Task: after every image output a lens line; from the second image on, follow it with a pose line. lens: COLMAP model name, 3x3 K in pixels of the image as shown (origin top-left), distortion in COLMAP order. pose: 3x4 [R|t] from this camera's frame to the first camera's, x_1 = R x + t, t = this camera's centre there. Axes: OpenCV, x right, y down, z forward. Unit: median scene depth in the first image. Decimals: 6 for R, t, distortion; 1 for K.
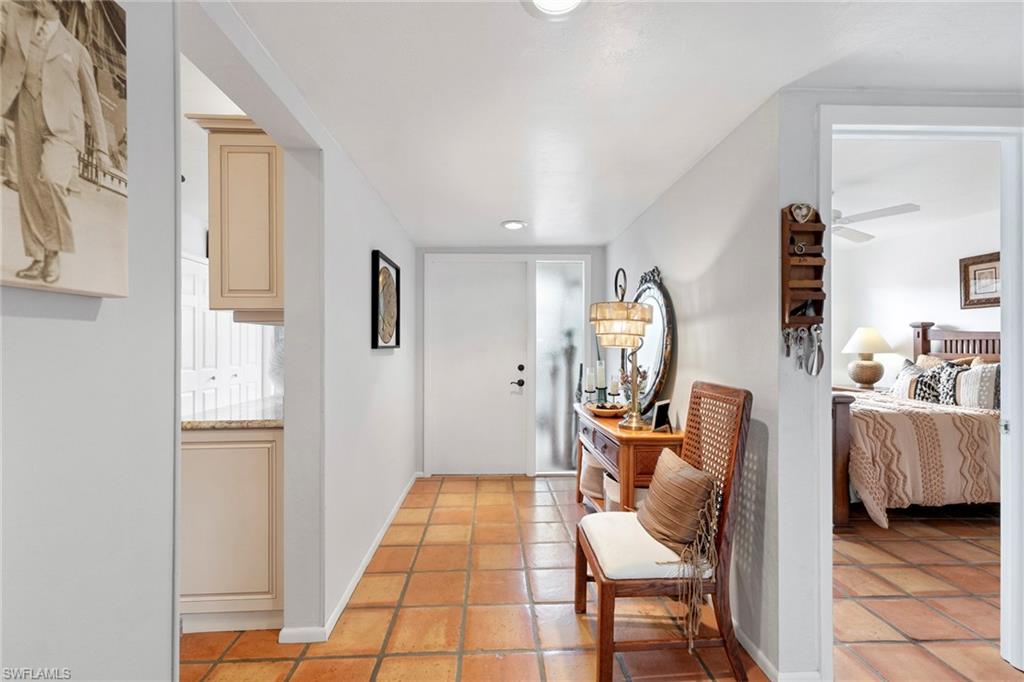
lens RADIAL K [[438.5, 0, 510.0], [0, 438.5, 343.3], [0, 0, 1]] dist [0.004441, 0.000512]
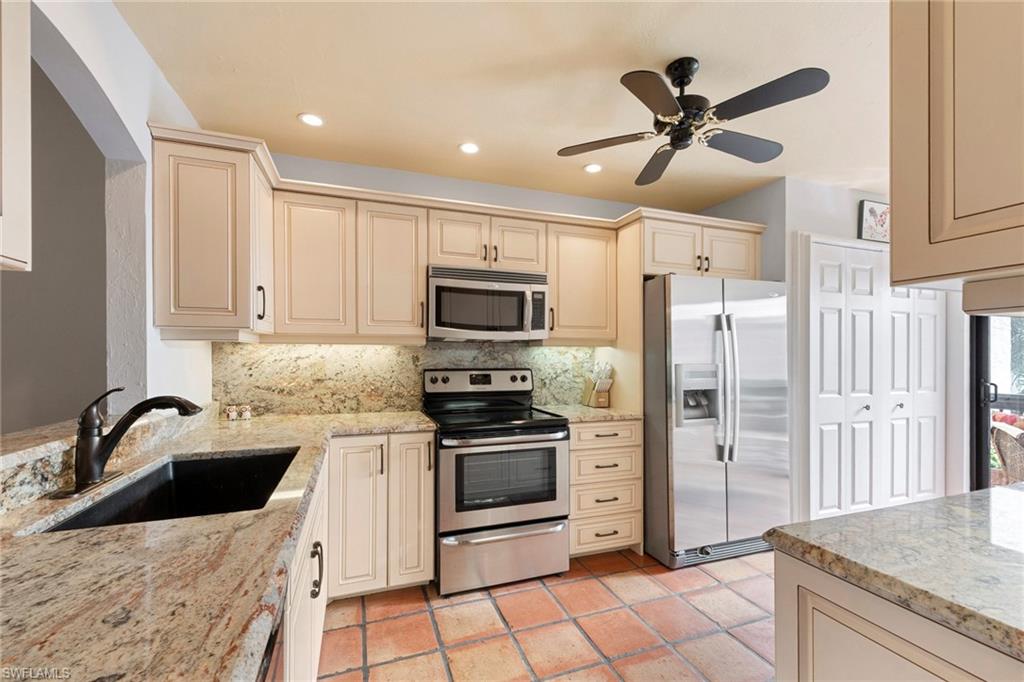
lens RADIAL K [[438.5, 0, 517.0], [0, 438.5, 357.2], [0, 0, 1]] dist [0.004441, 0.000512]
pose [[0.315840, 0.000394, -0.948812, -0.183055], [0.002584, 0.999996, 0.001276, -0.004998], [0.948809, -0.002854, 0.315837, 0.244291]]
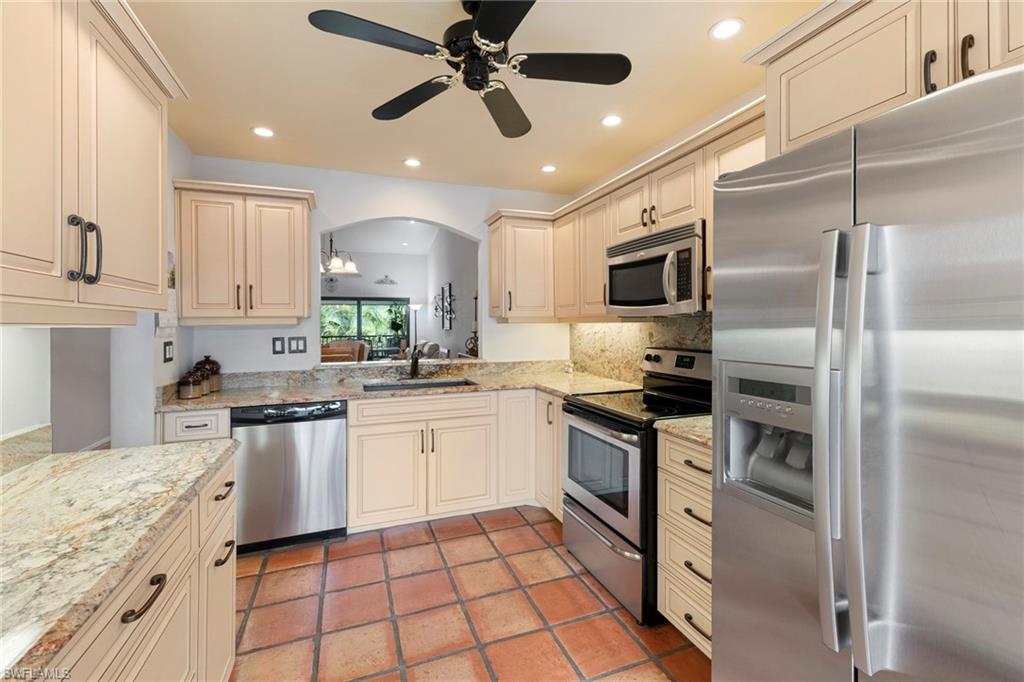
lens RADIAL K [[438.5, 0, 514.1], [0, 438.5, 325.5], [0, 0, 1]] dist [0.004441, 0.000512]
pose [[-0.944516, -0.003340, -0.328449, -0.457463], [-0.003364, 0.999994, -0.000498, -0.016448], [0.328449, 0.000635, -0.944522, 0.879646]]
